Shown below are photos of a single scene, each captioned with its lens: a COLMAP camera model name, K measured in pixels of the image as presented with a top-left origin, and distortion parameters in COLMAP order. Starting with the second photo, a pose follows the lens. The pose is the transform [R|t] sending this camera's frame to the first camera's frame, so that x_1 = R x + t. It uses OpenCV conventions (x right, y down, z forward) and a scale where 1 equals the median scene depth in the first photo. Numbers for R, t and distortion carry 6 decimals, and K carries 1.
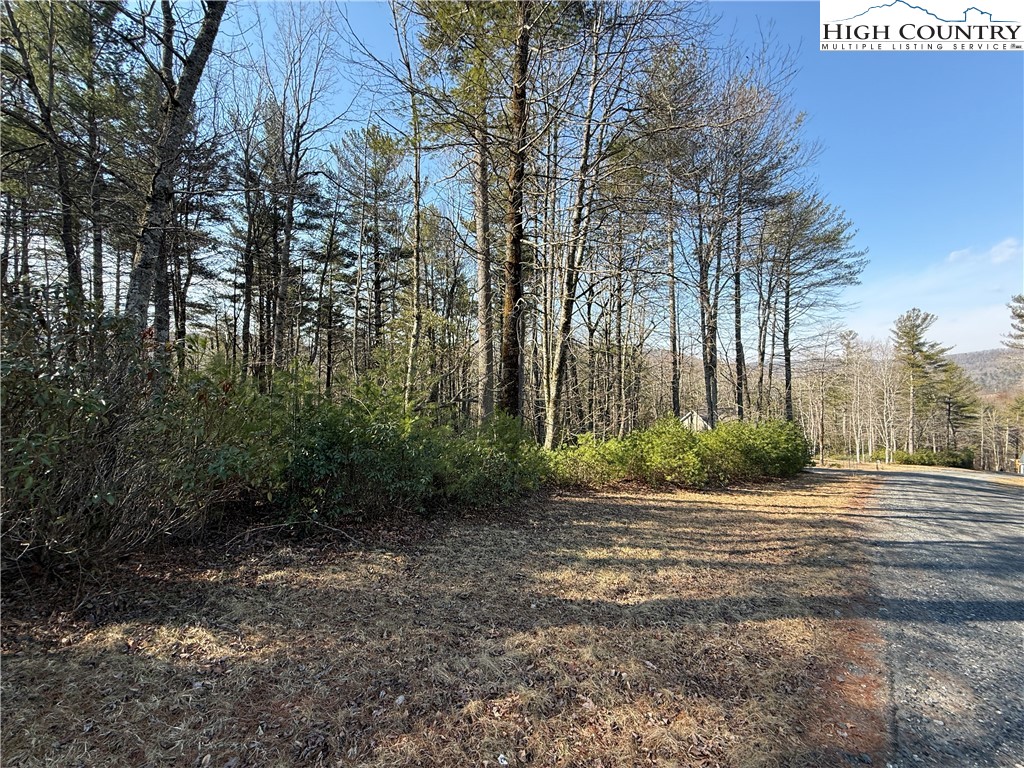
lens RADIAL K [[404.5, 0, 509.5], [0, 404.5, 384.3], [0, 0, 1]] dist [0.000333, -0.000162]
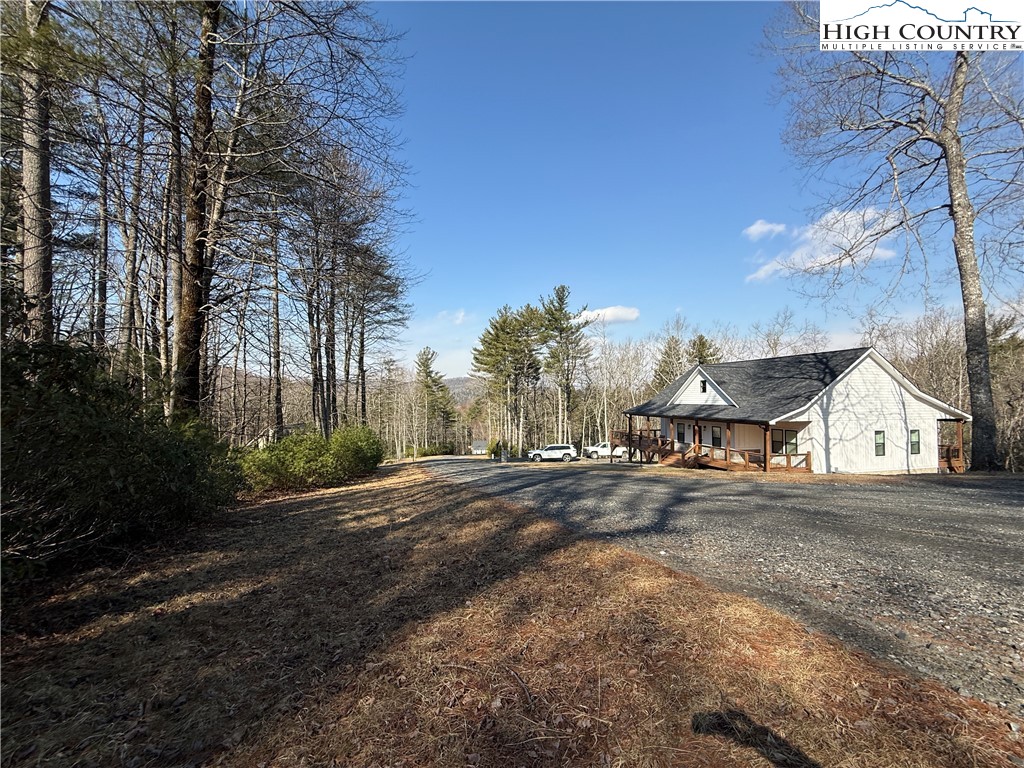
lens RADIAL K [[404.5, 0, 509.5], [0, 404.5, 384.3], [0, 0, 1]] dist [0.000333, -0.000162]
pose [[0.539781, 0.025320, 0.841424, -0.314584], [0.011252, 0.999241, -0.037288, 0.016979], [-0.841730, 0.029595, 0.539087, -0.097002]]
